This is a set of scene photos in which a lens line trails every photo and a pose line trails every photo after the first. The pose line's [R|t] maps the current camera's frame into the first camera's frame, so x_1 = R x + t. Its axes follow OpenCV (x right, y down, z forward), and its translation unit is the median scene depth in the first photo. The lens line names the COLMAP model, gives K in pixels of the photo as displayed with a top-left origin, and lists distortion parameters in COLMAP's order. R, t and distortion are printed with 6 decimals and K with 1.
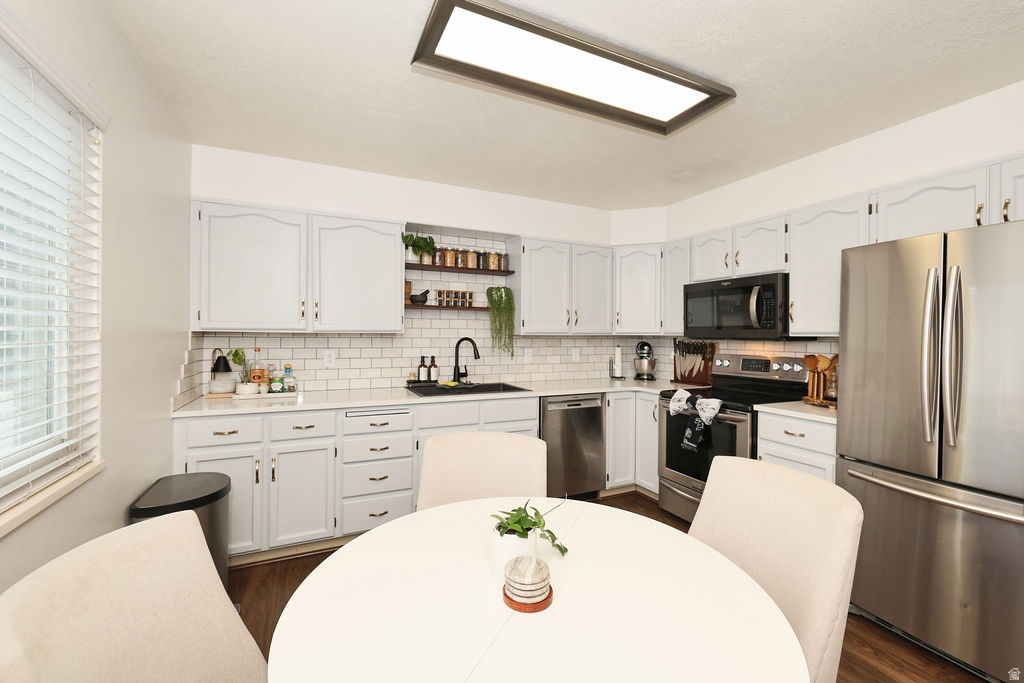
lens RADIAL K [[417.3, 0, 504.7], [0, 417.3, 338.3], [0, 0, 1]] dist [0.010630, -0.000031]
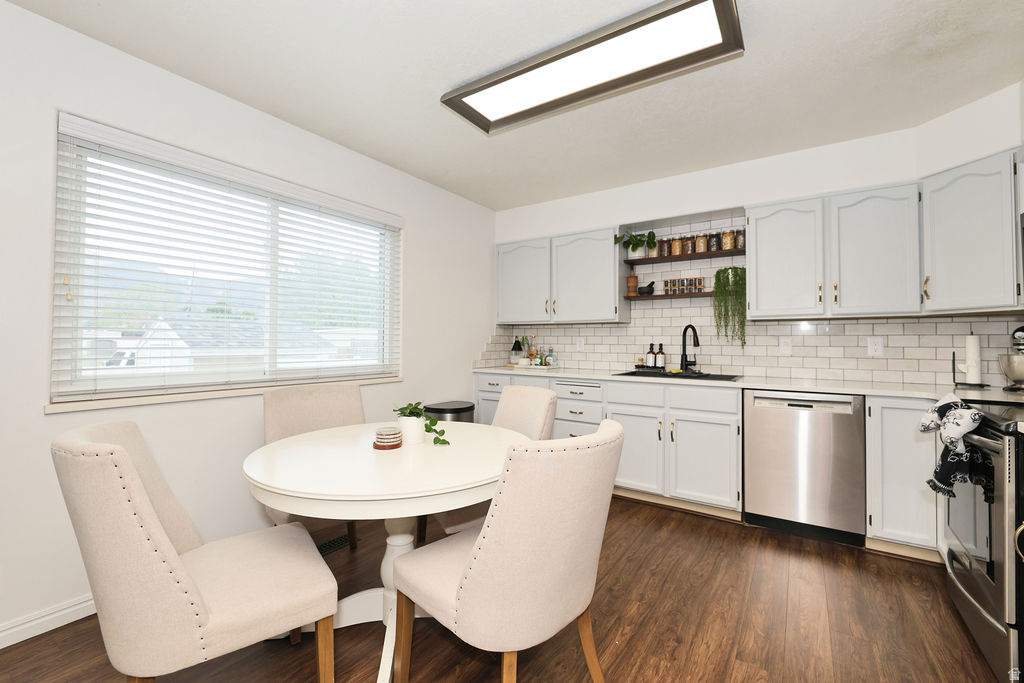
lens RADIAL K [[436.1, 0, 513.4], [0, 436.1, 334.3], [0, 0, 1]] dist [0.002019, -0.000112]
pose [[0.524901, -0.017968, -0.850974, 0.566520], [-0.006880, 0.999655, -0.025351, 0.049413], [0.851136, 0.019161, 0.524596, 0.112809]]
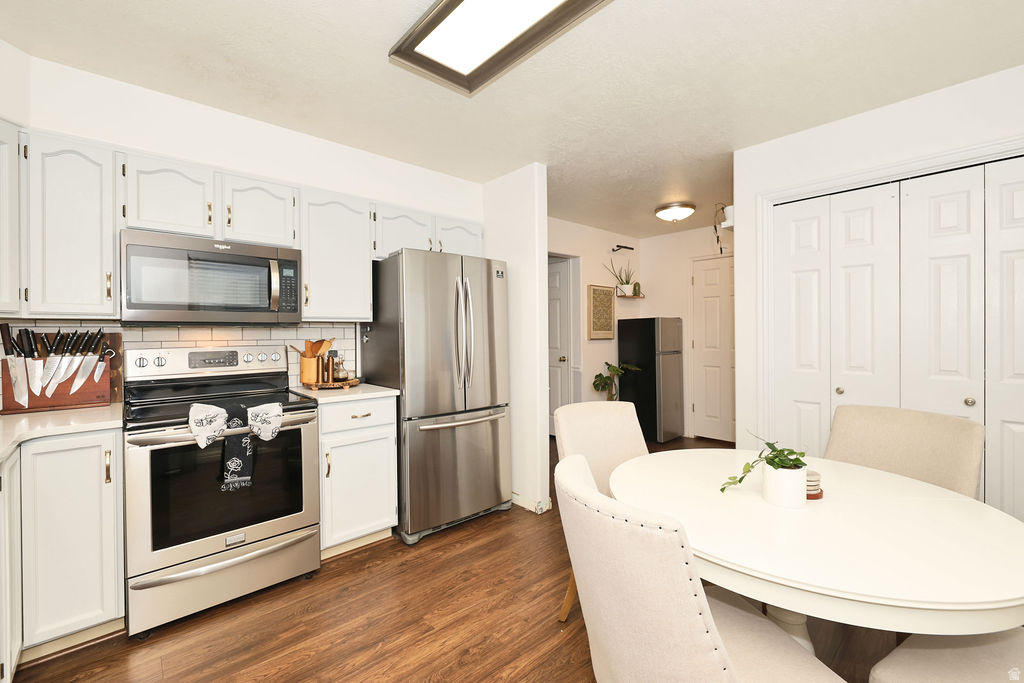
lens RADIAL K [[436.1, 0, 513.4], [0, 436.1, 334.3], [0, 0, 1]] dist [0.002019, -0.000112]
pose [[-0.305803, -0.009150, 0.952051, -0.296892], [0.010231, 0.999864, 0.012896, 0.012899], [-0.952040, 0.013684, -0.305668, 0.663363]]
